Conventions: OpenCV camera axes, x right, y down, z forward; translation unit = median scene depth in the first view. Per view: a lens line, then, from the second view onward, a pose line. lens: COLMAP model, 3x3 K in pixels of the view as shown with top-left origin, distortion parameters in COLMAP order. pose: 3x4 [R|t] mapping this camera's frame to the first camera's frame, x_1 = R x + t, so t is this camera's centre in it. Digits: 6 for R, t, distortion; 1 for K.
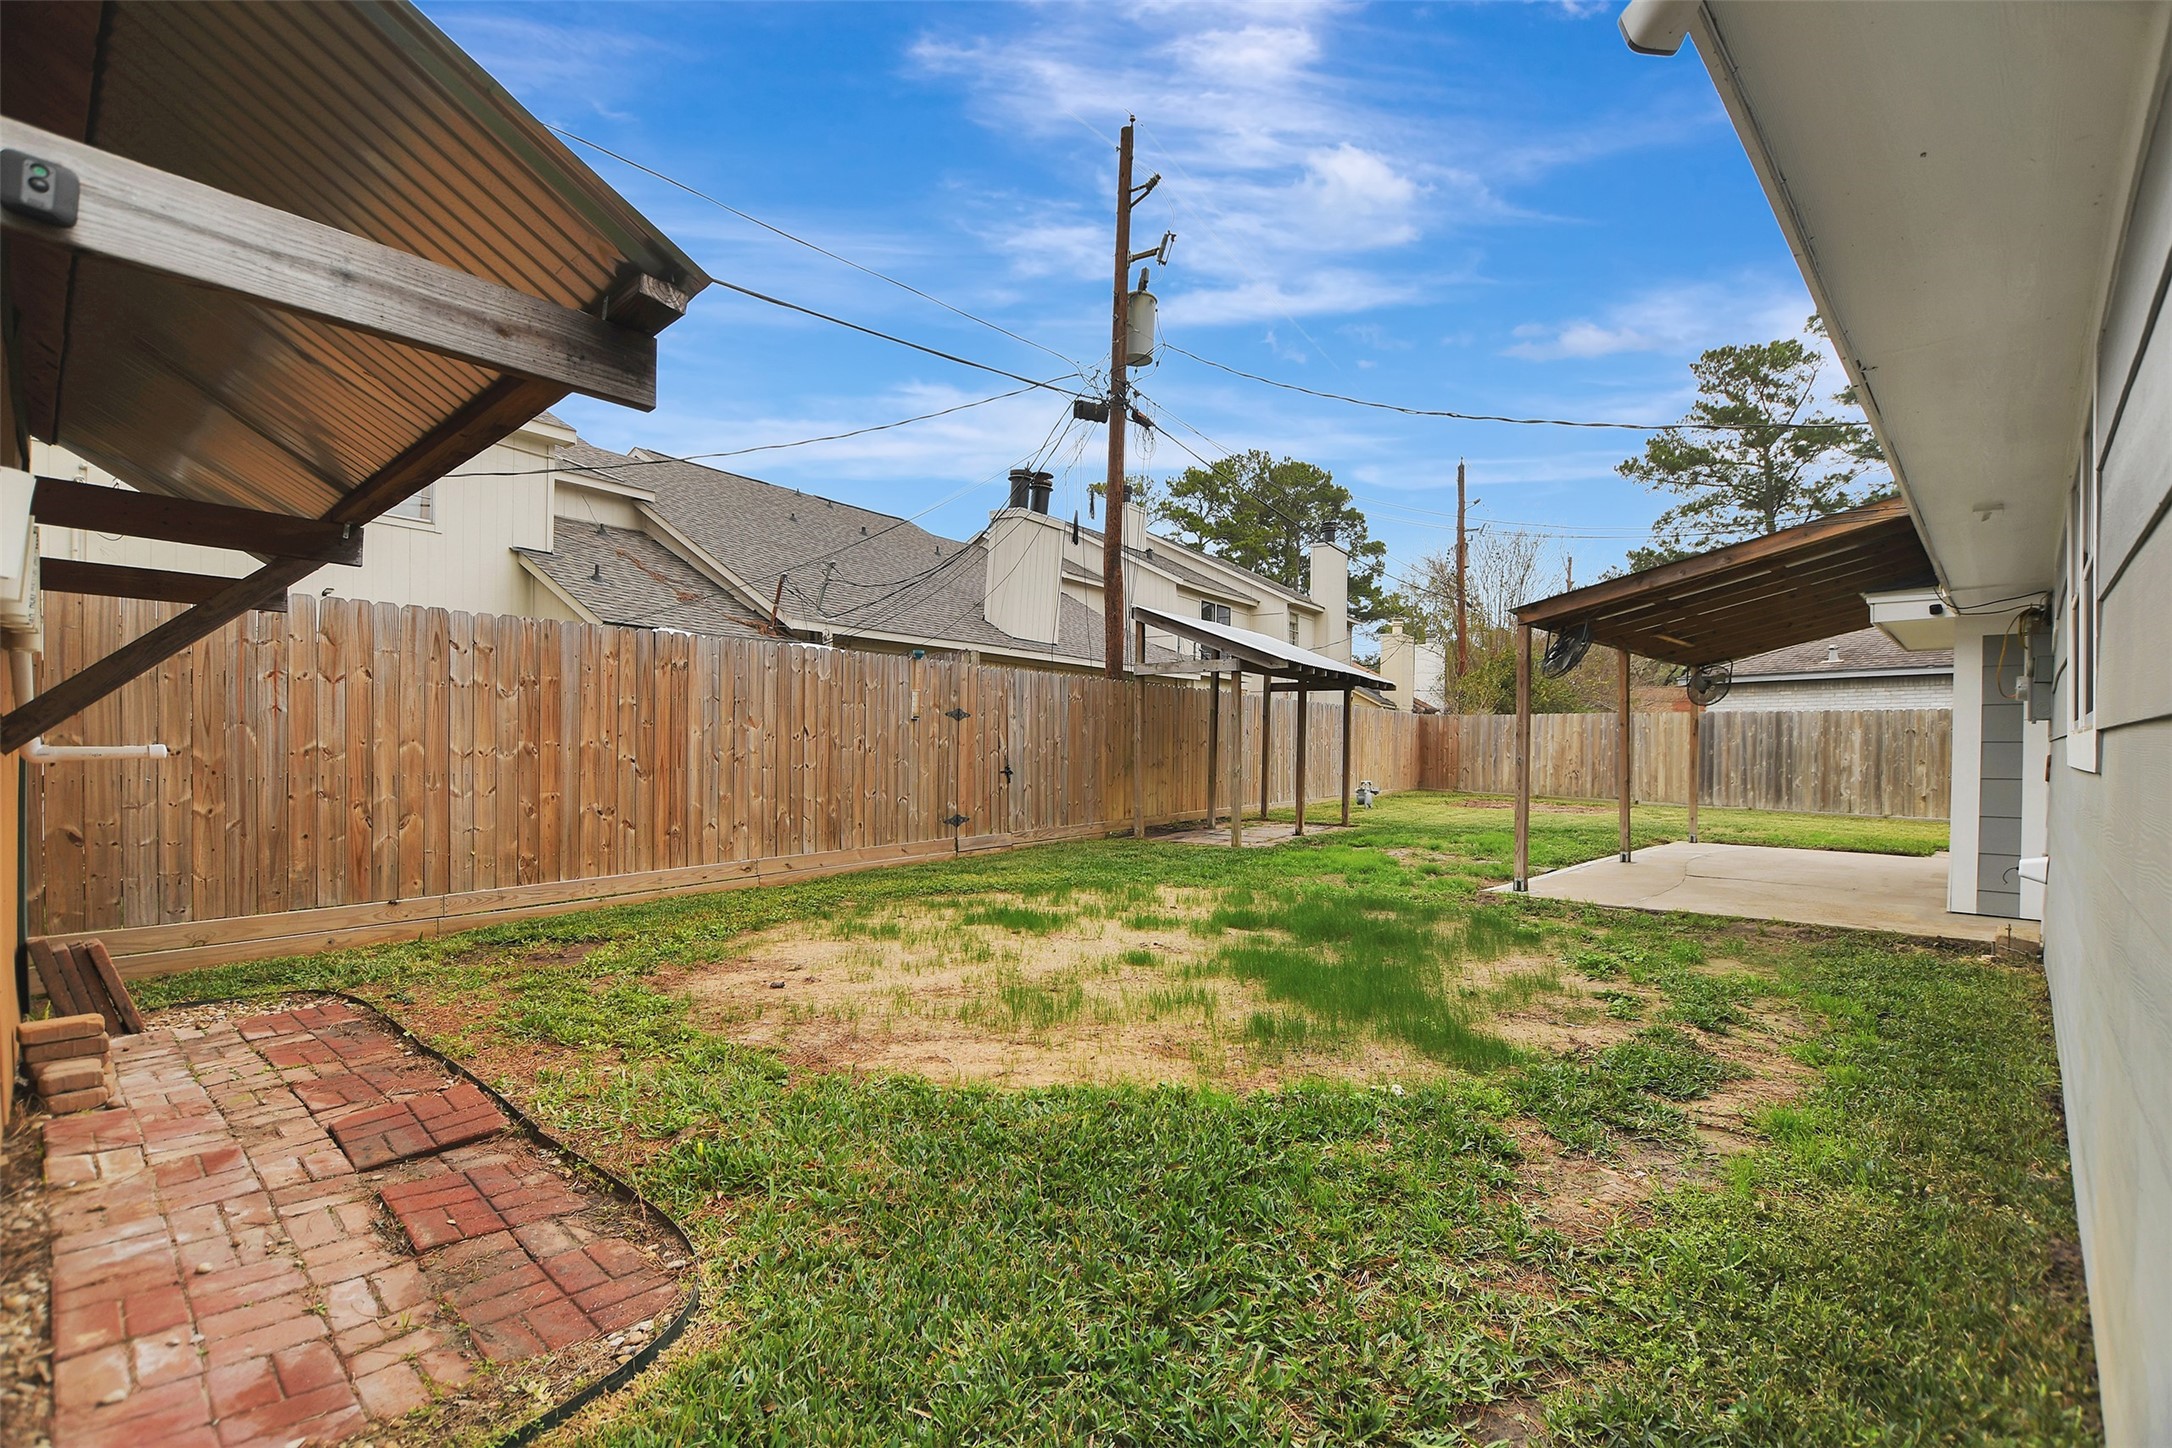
lens RADIAL K [[971.4, 0, 1089.9], [0, 971.4, 751.9], [0, 0, 1]] dist [-0.016345, 0.001235]
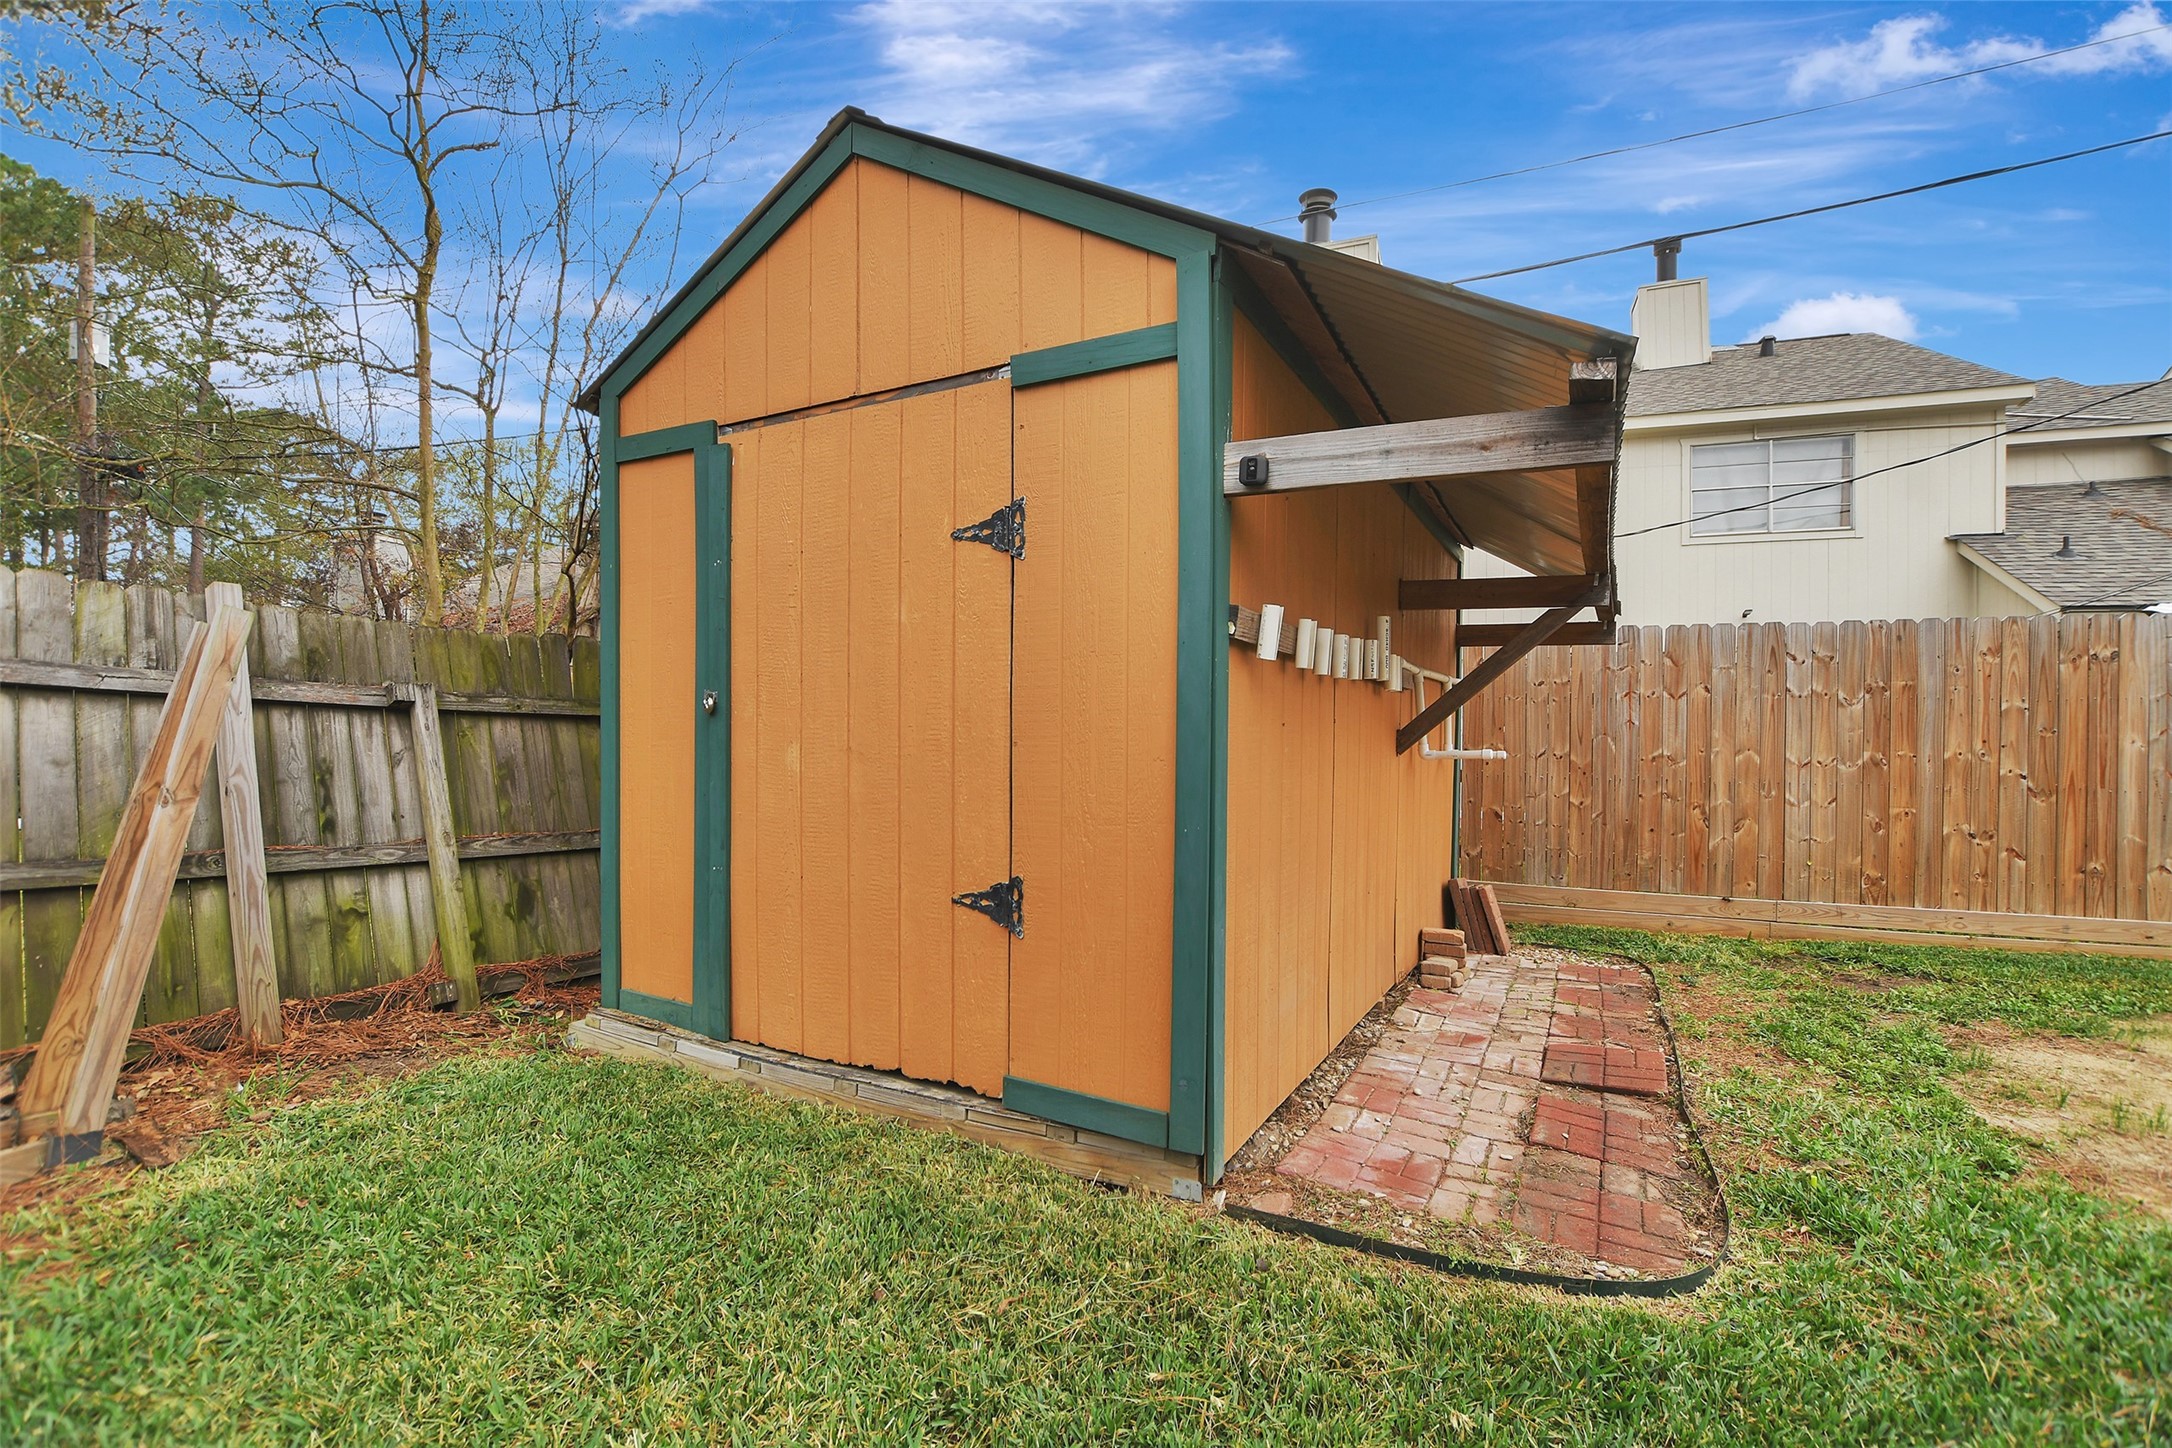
lens RADIAL K [[971.4, 0, 1089.9], [0, 971.4, 751.9], [0, 0, 1]] dist [-0.016345, 0.001235]
pose [[0.247245, 0.009349, -0.968908, 0.158778], [-0.021088, 0.999769, 0.004266, 0.001271], [0.968723, 0.019378, 0.247385, 0.037474]]
